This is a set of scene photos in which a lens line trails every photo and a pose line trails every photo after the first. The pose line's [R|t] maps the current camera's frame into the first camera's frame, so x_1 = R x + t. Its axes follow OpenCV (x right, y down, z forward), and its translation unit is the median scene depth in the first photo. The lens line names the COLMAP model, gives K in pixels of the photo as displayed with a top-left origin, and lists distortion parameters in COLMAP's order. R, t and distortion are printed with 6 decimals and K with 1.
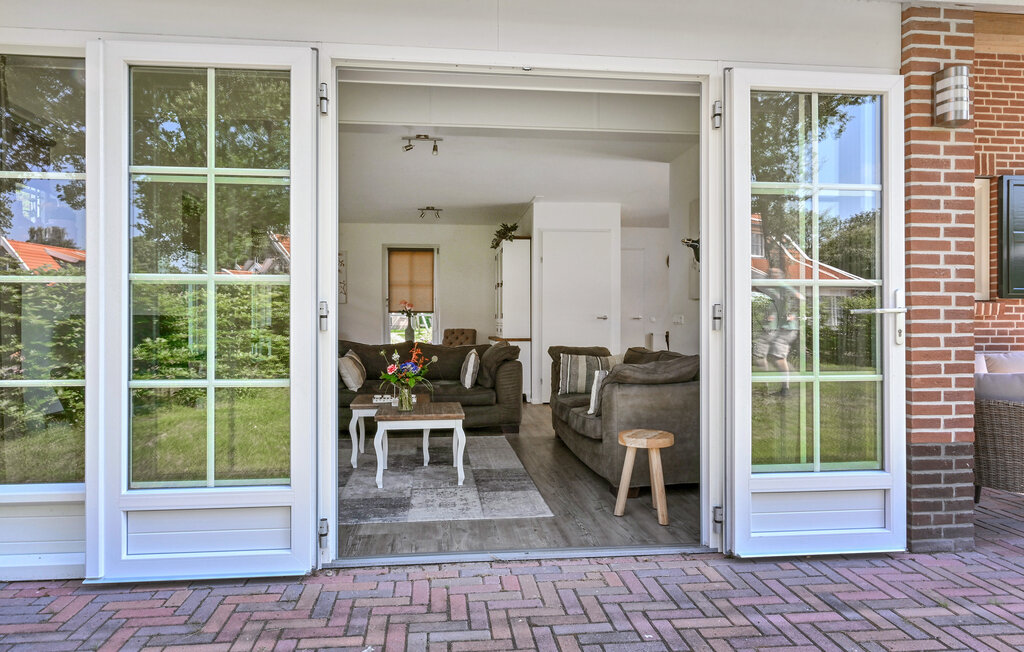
lens RADIAL K [[665.3, 0, 510.9], [0, 665.3, 322.6], [0, 0, 1]] dist [0.000137, 0.000107]
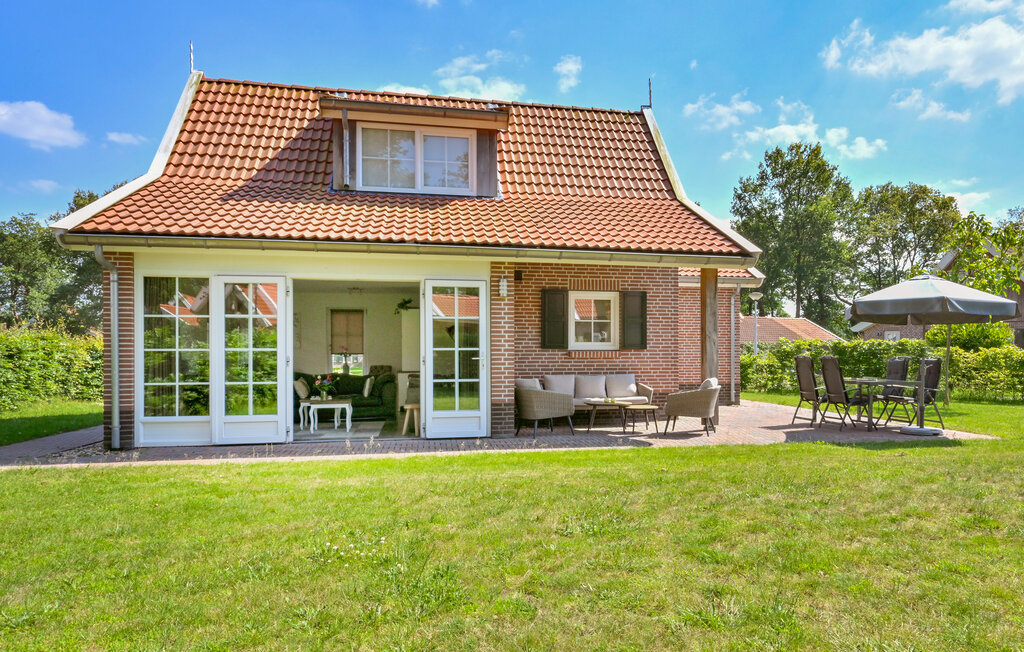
lens RADIAL K [[665.3, 0, 558.8], [0, 665.3, 351.9], [0, 0, 1]] dist [0.000137, 0.000107]
pose [[0.992609, -0.004968, 0.121251, 0.381187], [0.006120, 0.999940, -0.009128, -0.012377], [-0.121199, 0.009803, 0.992580, -1.429919]]
